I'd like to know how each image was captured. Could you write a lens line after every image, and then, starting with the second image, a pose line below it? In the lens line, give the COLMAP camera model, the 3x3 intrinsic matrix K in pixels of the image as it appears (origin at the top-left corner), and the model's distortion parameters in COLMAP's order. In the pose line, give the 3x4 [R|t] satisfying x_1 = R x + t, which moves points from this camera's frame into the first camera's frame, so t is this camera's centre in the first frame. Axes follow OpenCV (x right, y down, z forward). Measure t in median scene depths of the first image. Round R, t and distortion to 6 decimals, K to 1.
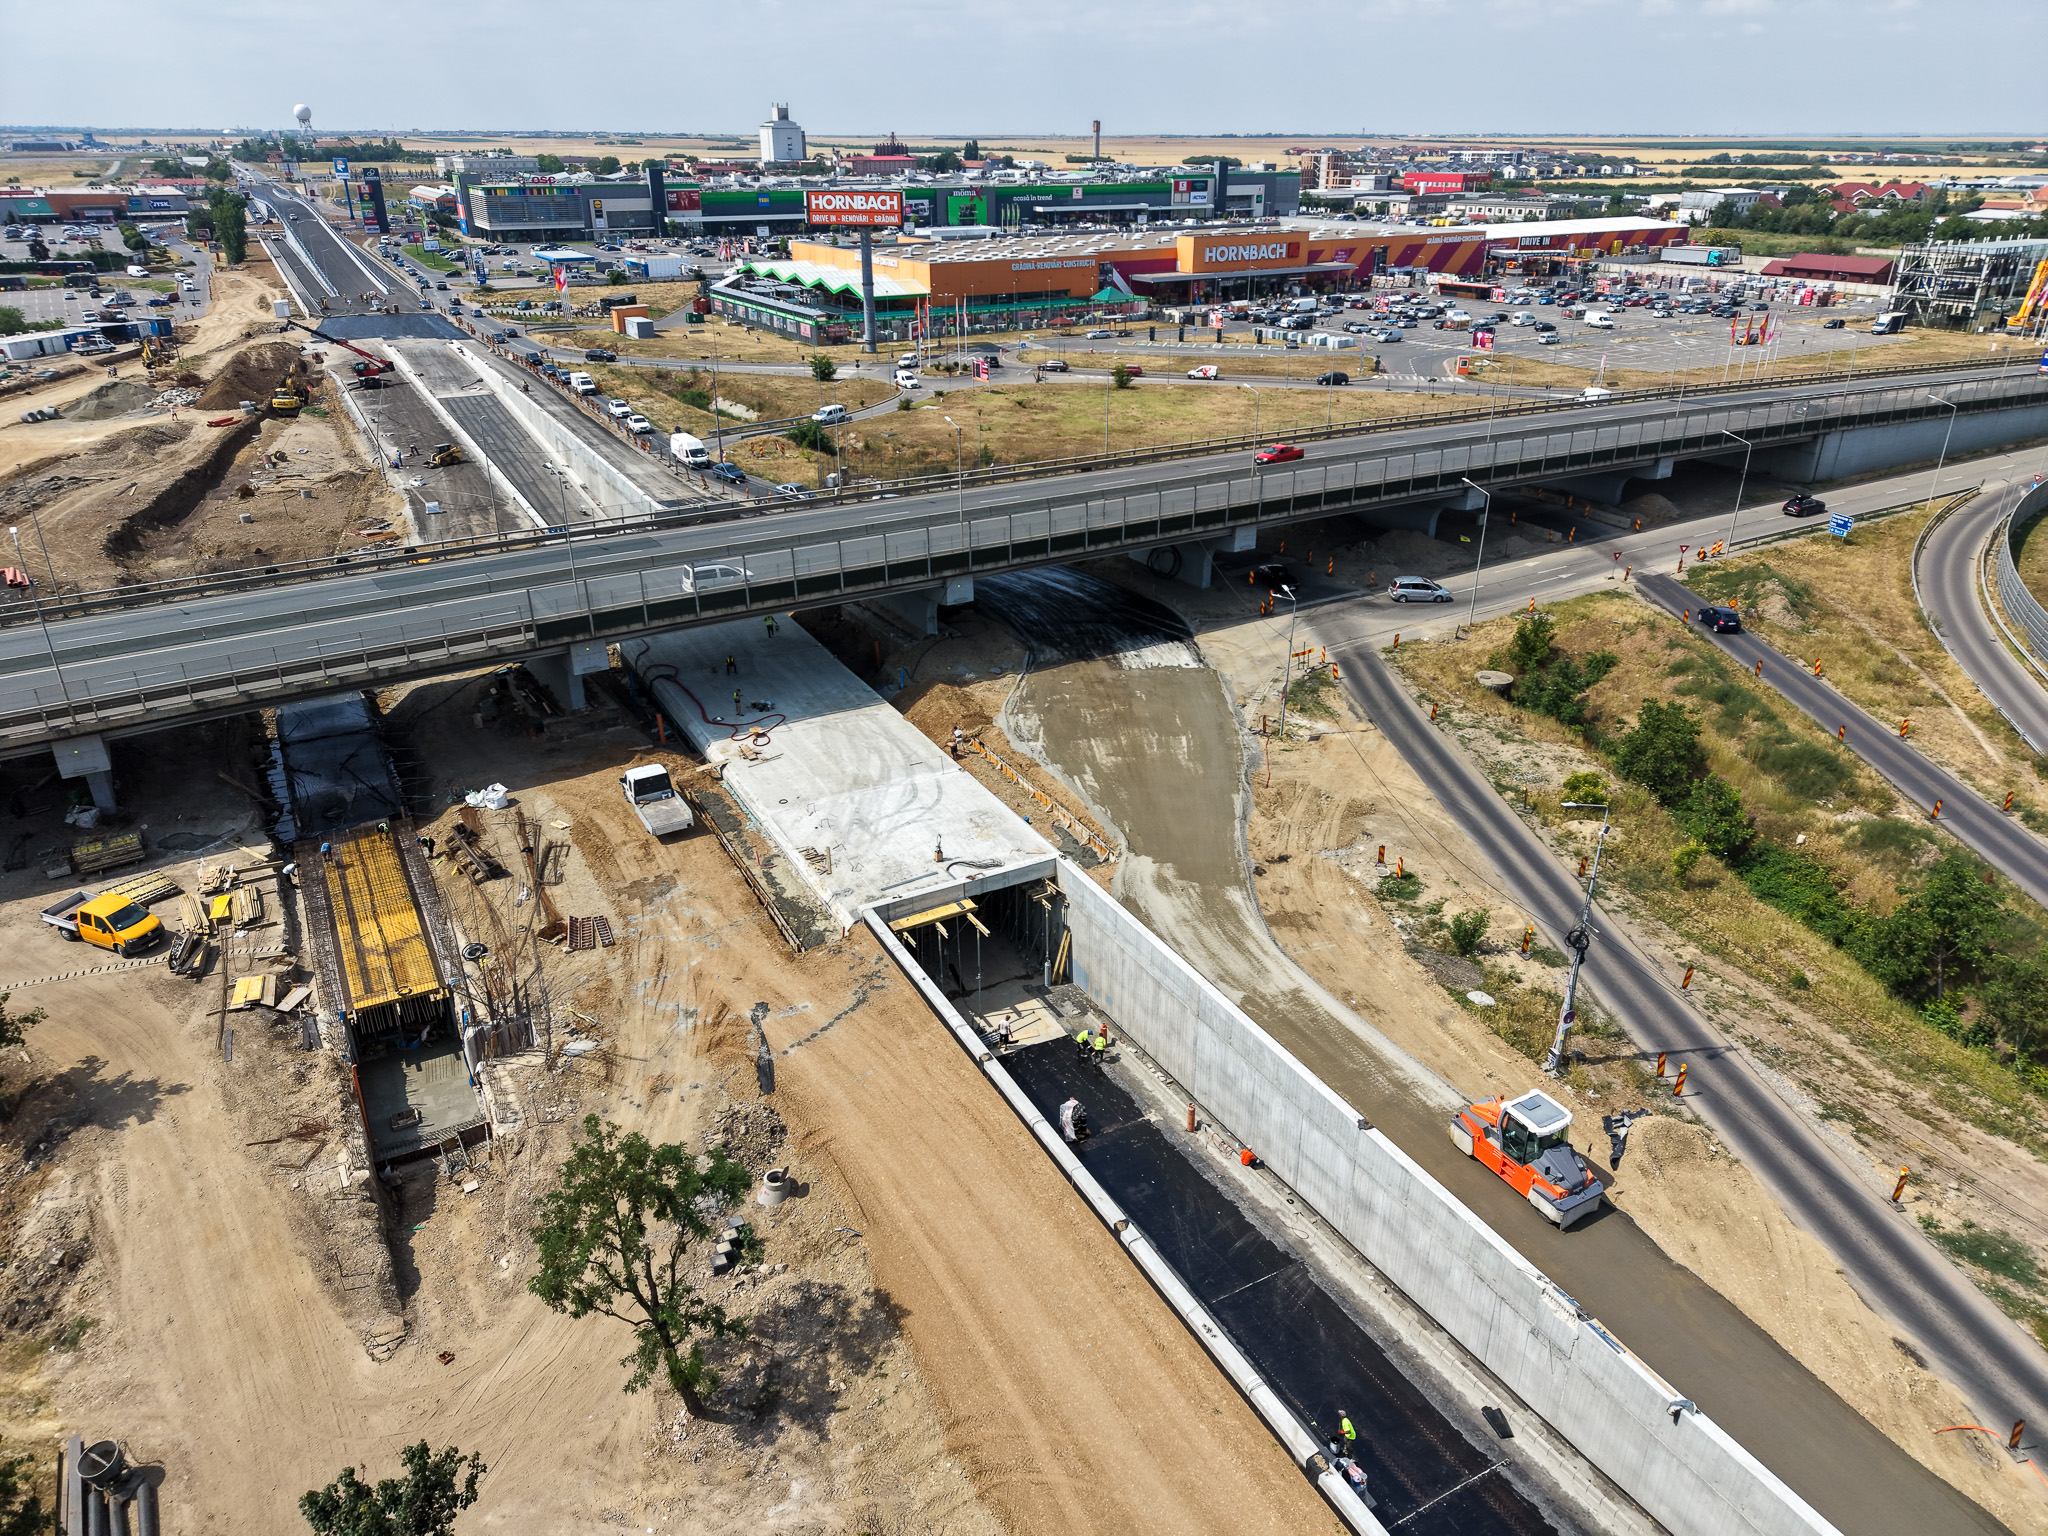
lens RADIAL K [[1381.4, 0, 1038.9], [0, 1381.4, 761.3], [0, 0, 1]] dist [-0.000776, -0.060729]
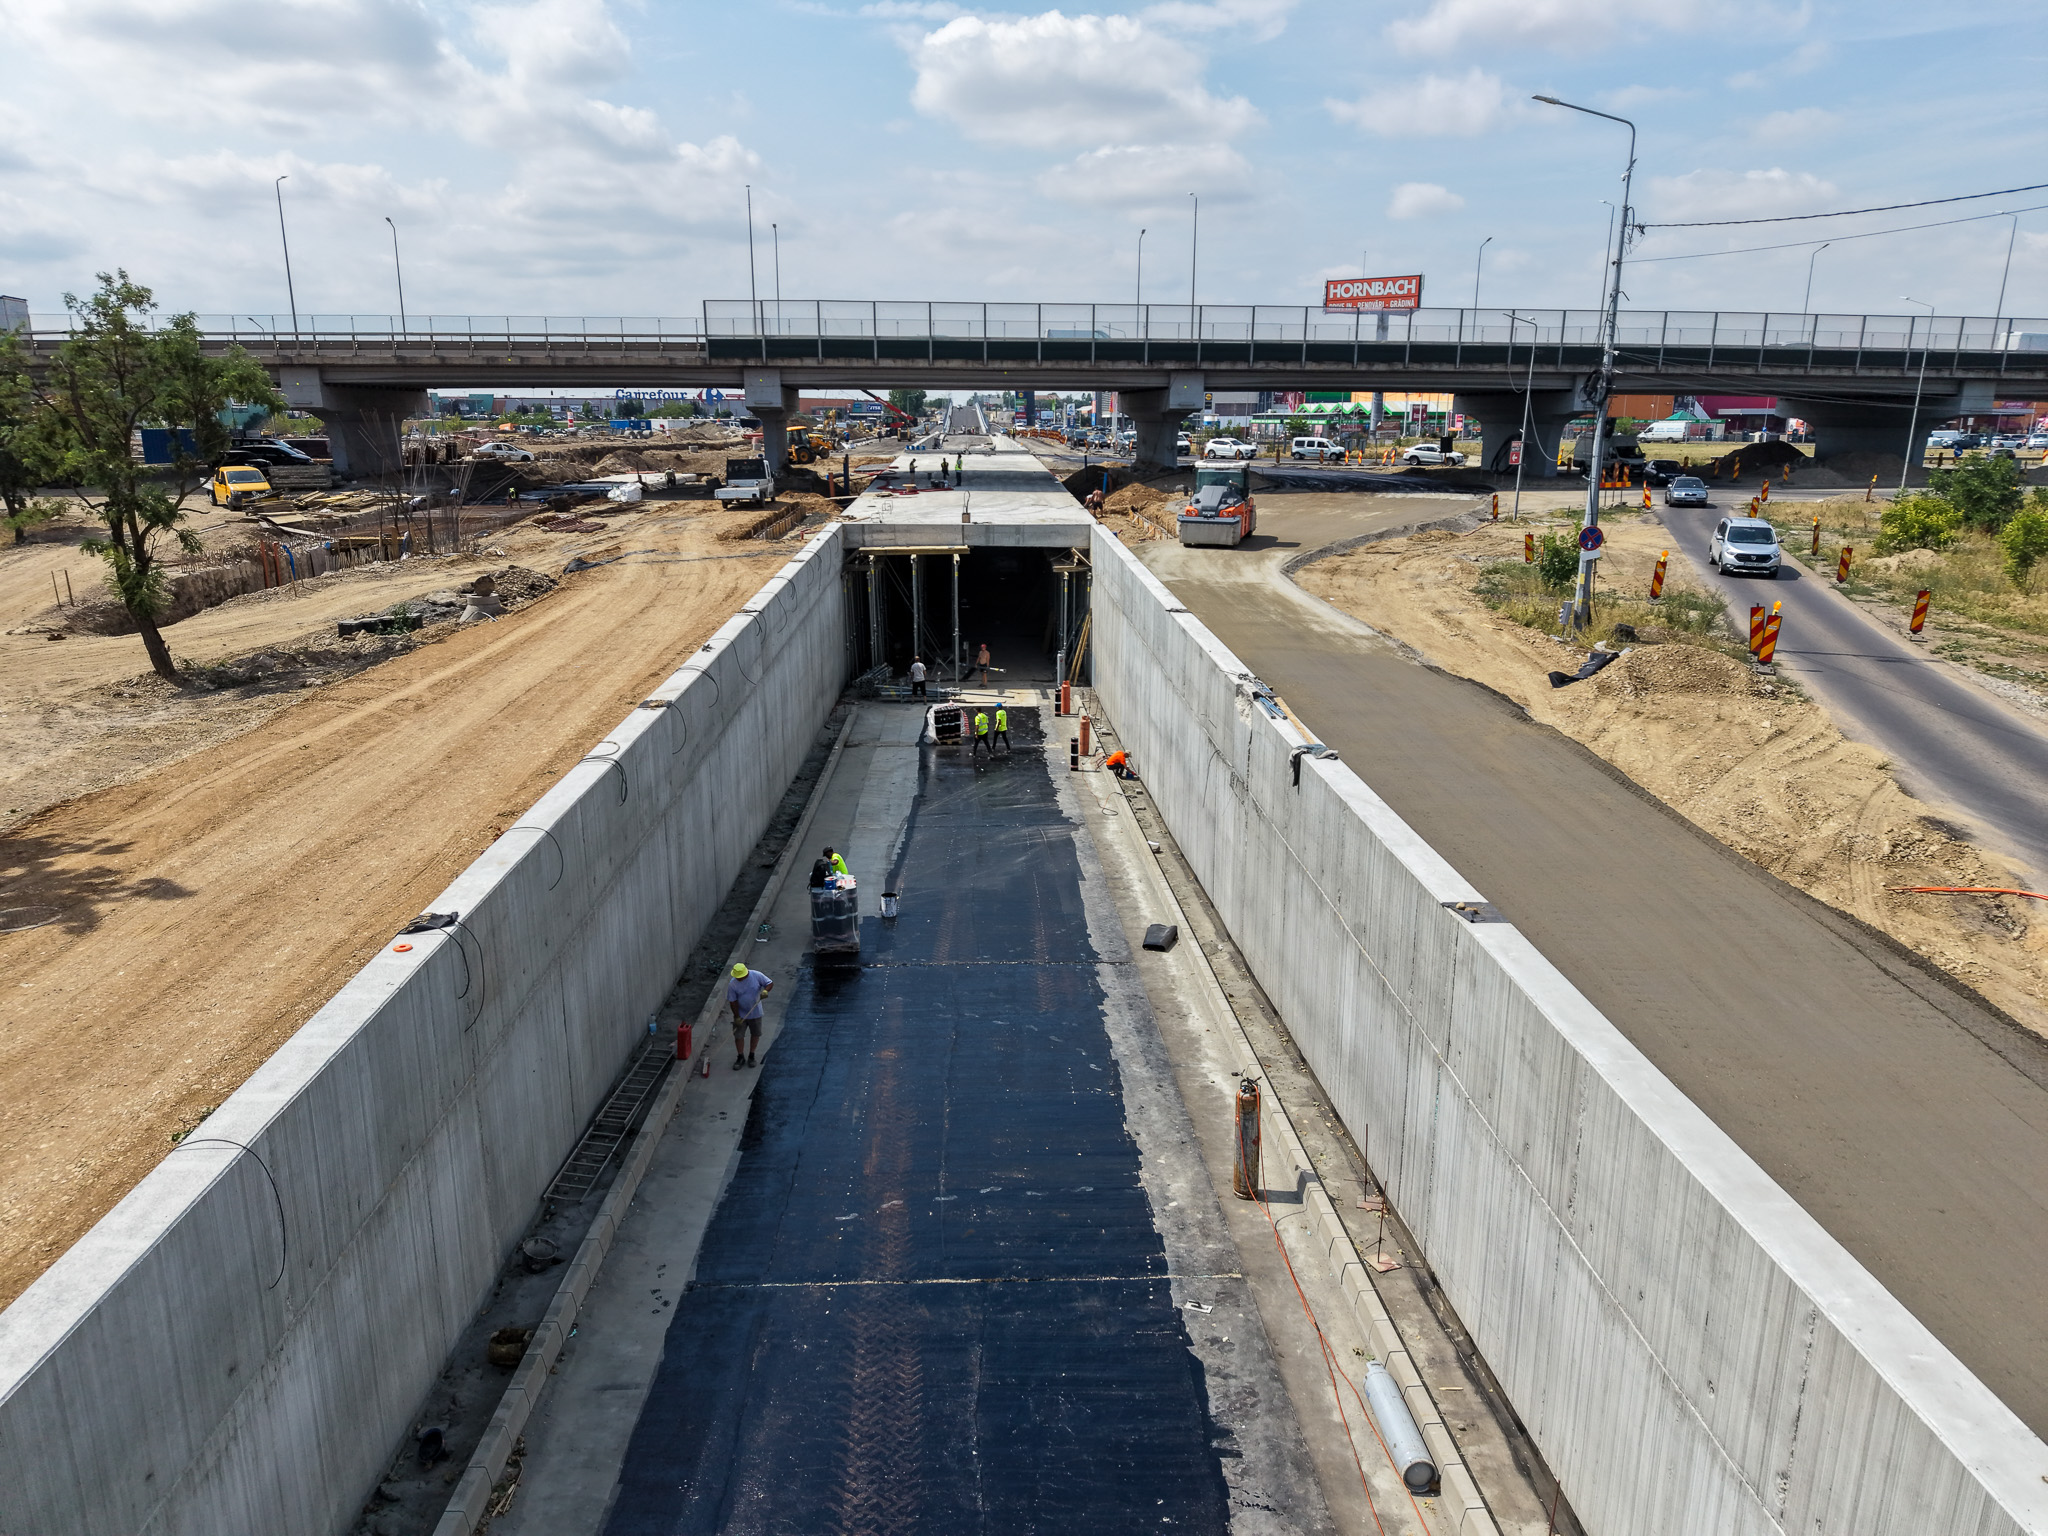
lens RADIAL K [[1366.1, 0, 1024.0], [0, 1366.1, 768.0], [0, 0, 1]] dist [0.007906, -0.005154]
pose [[0.887534, 0.104566, -0.448719, 0.119459], [-0.187006, 0.971833, -0.143418, 0.113575], [0.421083, 0.211201, 0.882090, 0.104593]]
